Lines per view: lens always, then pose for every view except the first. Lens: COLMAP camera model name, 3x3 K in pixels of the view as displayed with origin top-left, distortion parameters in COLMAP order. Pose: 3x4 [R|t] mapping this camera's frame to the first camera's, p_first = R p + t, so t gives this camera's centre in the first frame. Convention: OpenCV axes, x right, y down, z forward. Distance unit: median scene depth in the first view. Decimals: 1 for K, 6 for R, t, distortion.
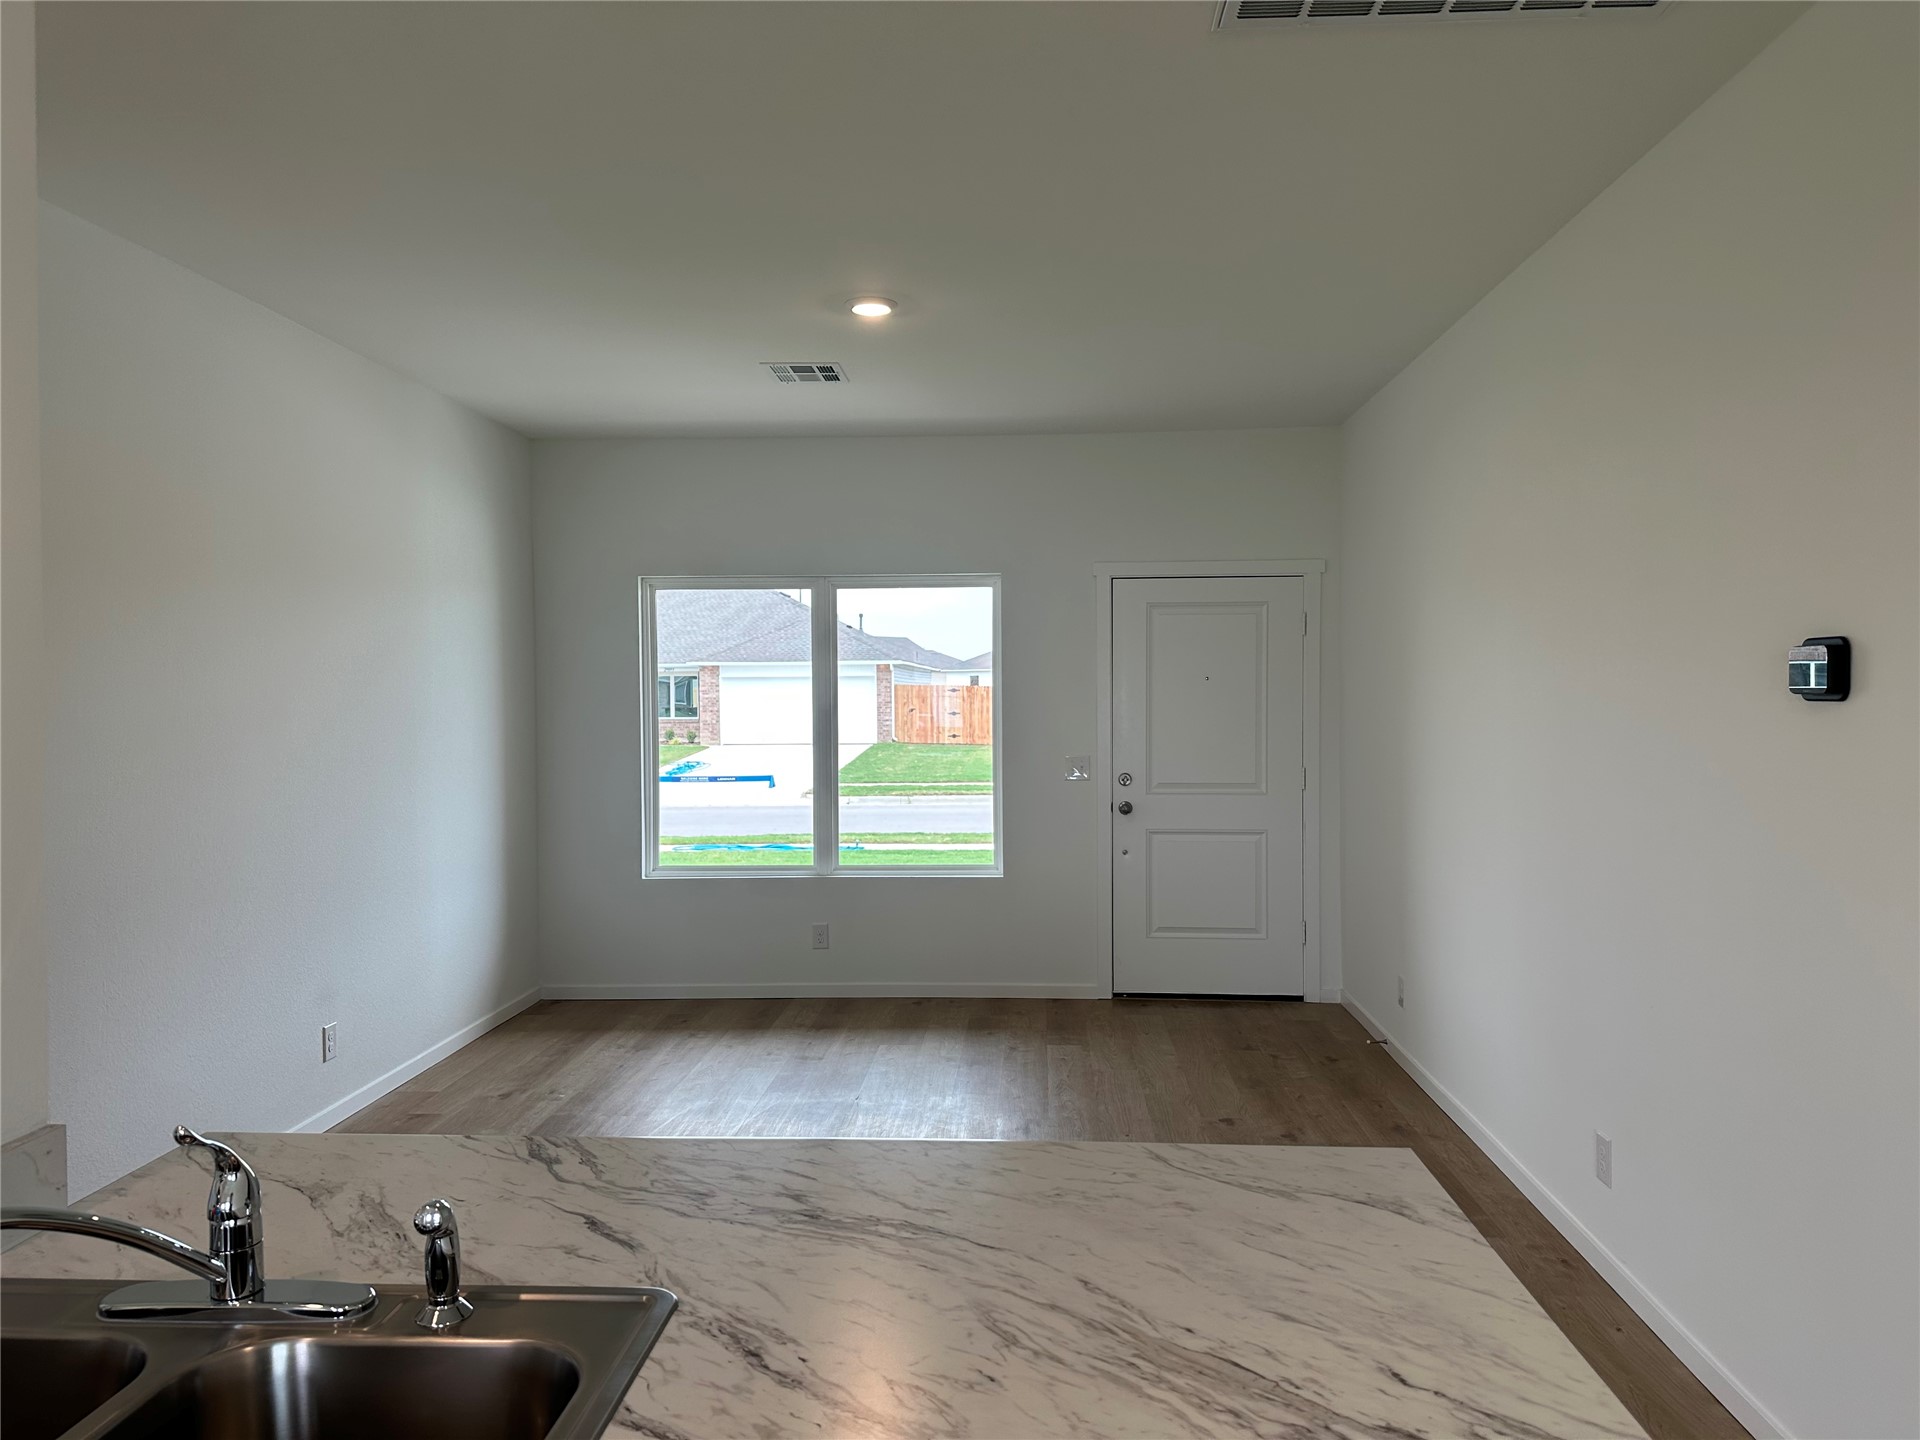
lens RADIAL K [[1324.1, 0, 941.6], [0, 1324.1, 725.0], [0, 0, 1]] dist [0.034195, -0.052226]
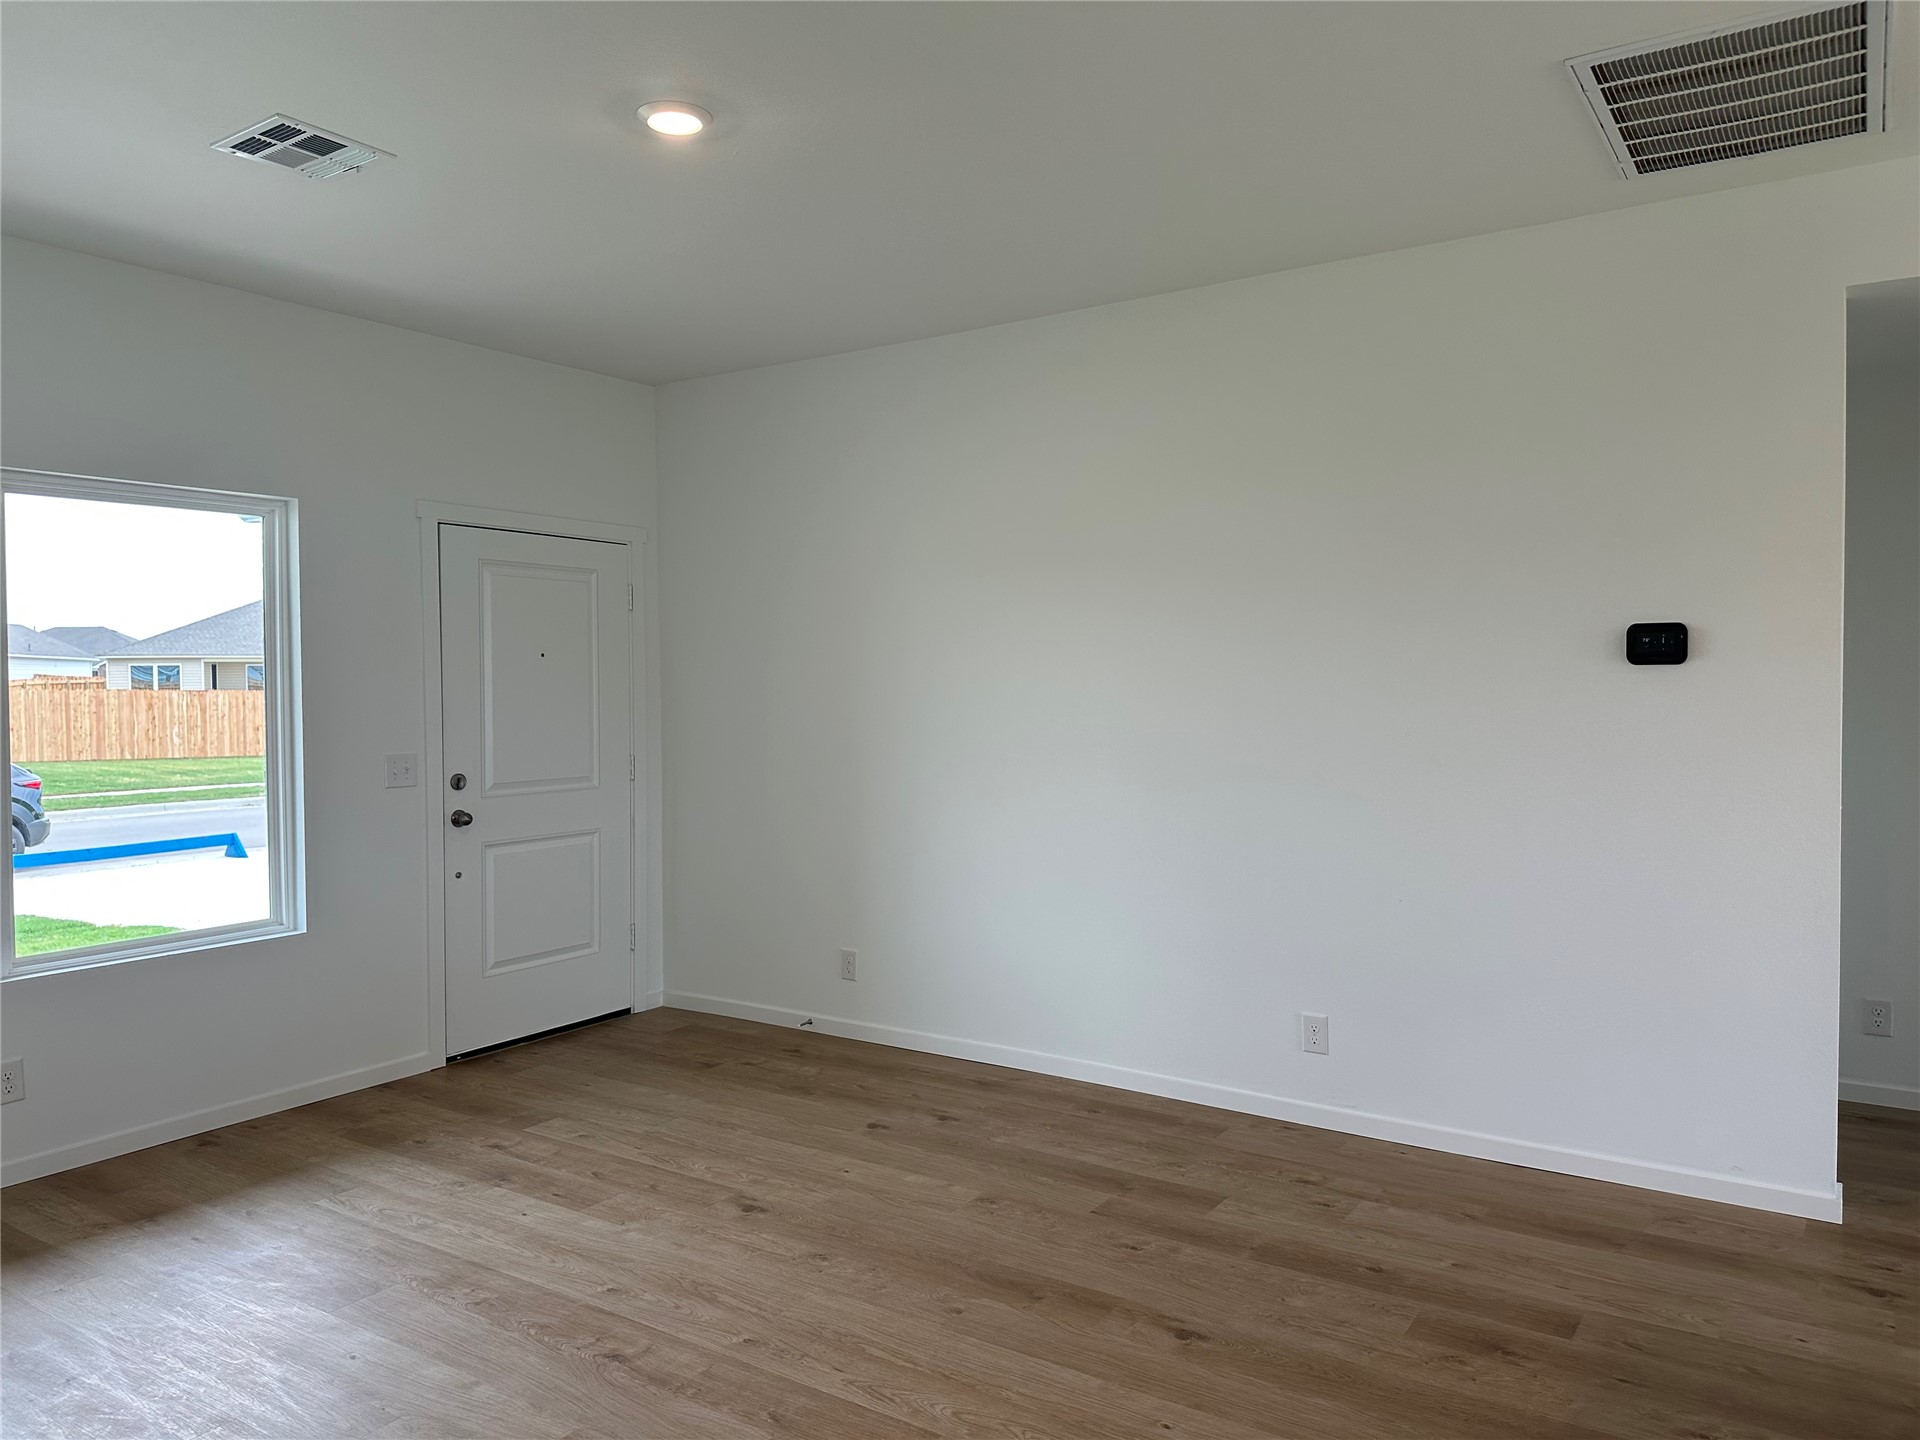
lens RADIAL K [[1324.1, 0, 989.0], [0, 1324.1, 740.3], [0, 0, 1]] dist [0.034195, -0.052226]
pose [[0.496232, -0.039578, 0.867287, -0.385399], [0.027476, 0.999176, 0.029875, 0.001294], [-0.867755, 0.009004, 0.496911, 0.331789]]
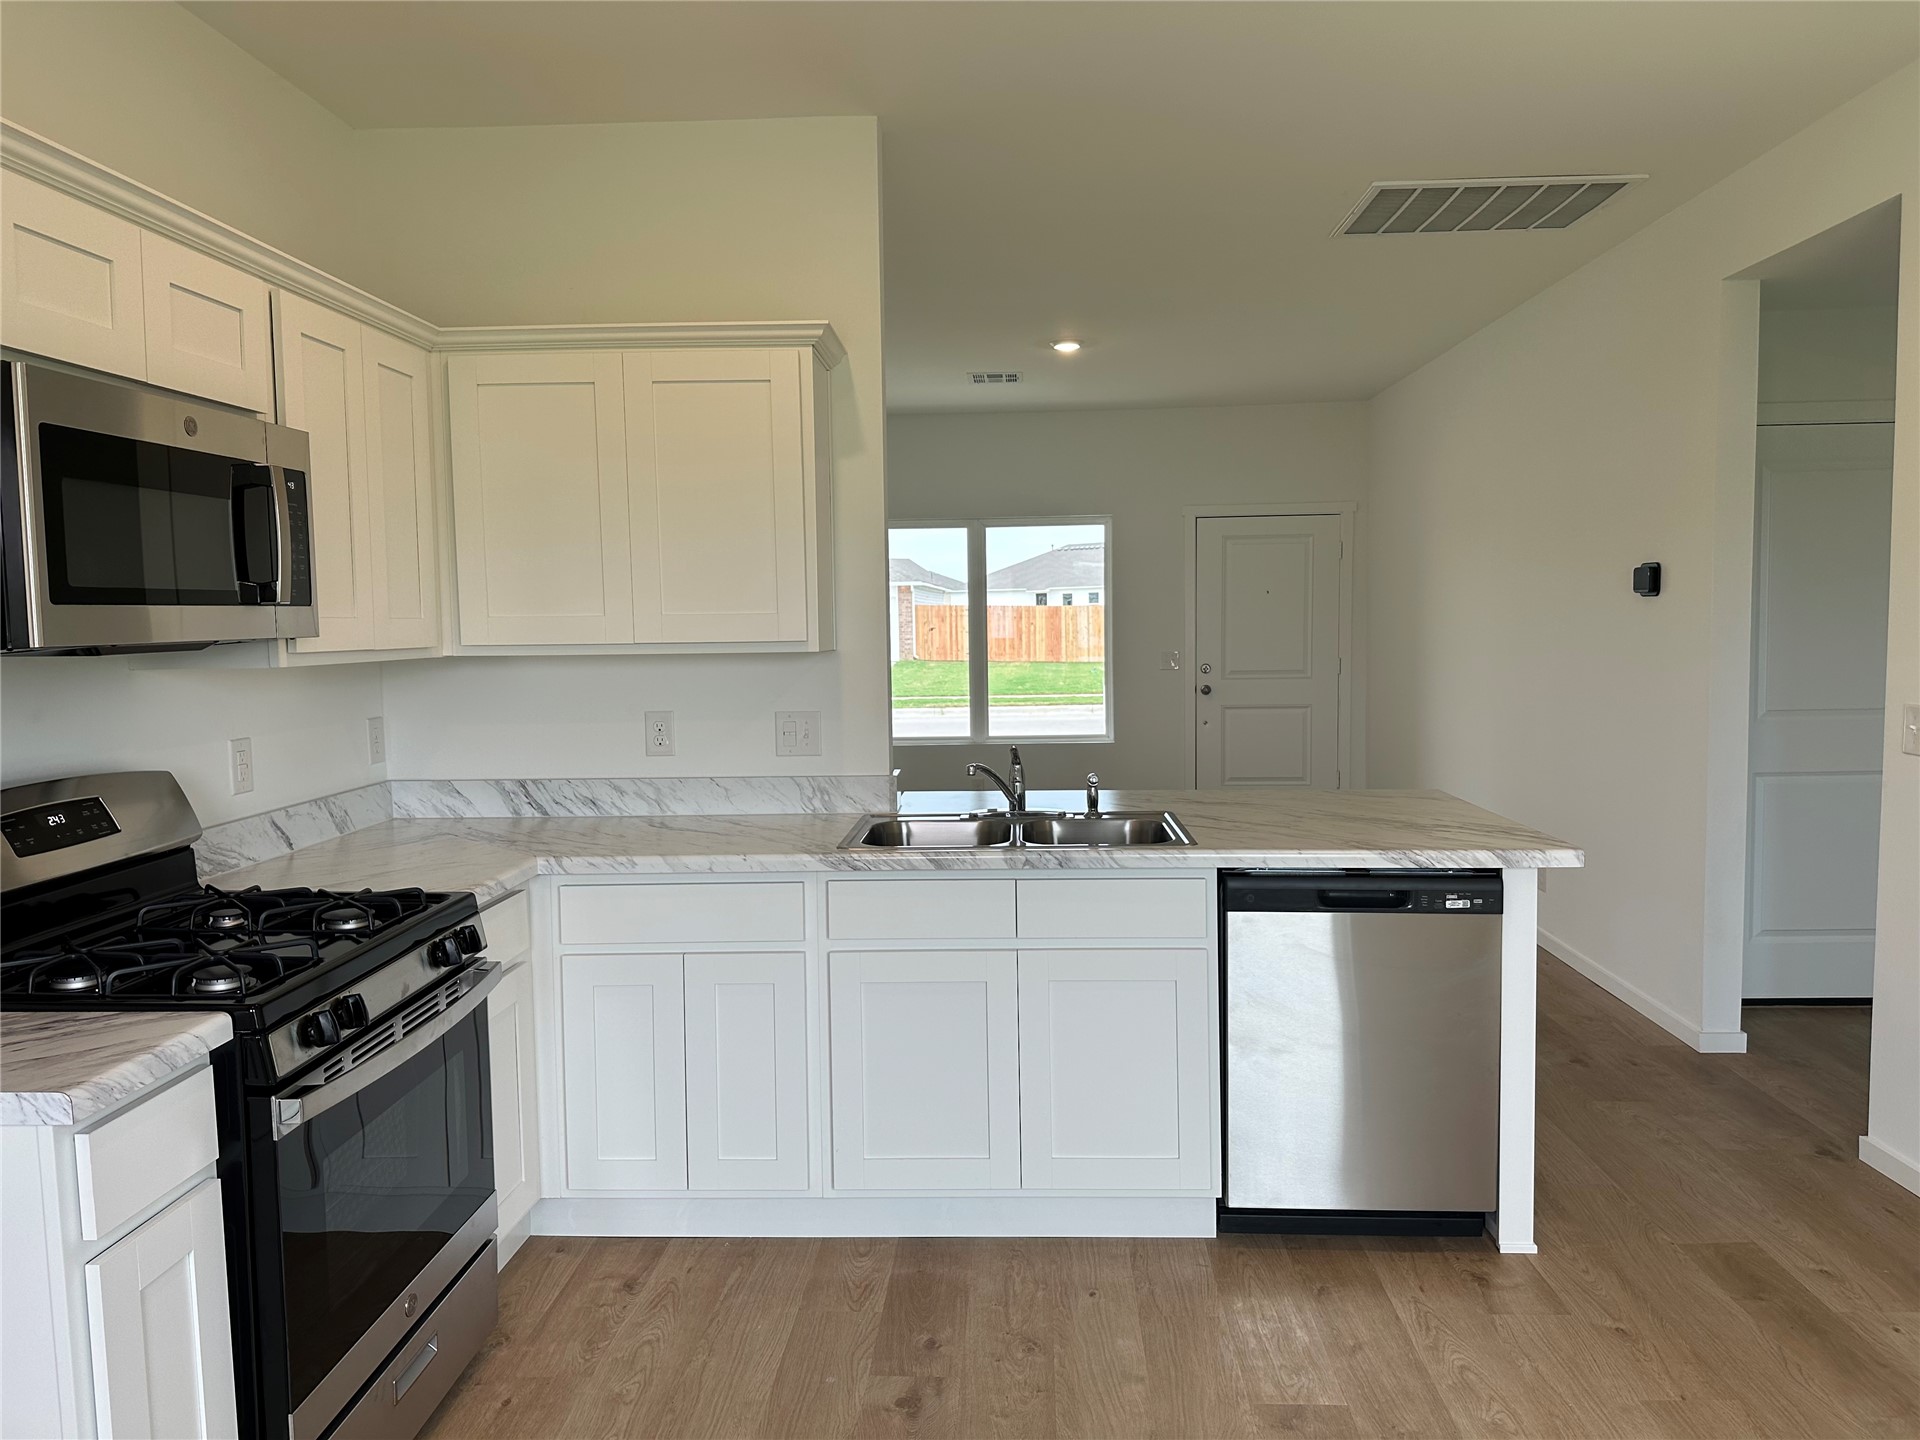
lens RADIAL K [[1324.1, 0, 946.8], [0, 1324.1, 723.9], [0, 0, 1]] dist [0.034195, -0.052226]
pose [[0.999835, -0.014049, 0.011486, -0.138853], [0.013353, 0.998193, 0.058587, 0.014603], [-0.012289, -0.058424, 0.998216, -0.338111]]
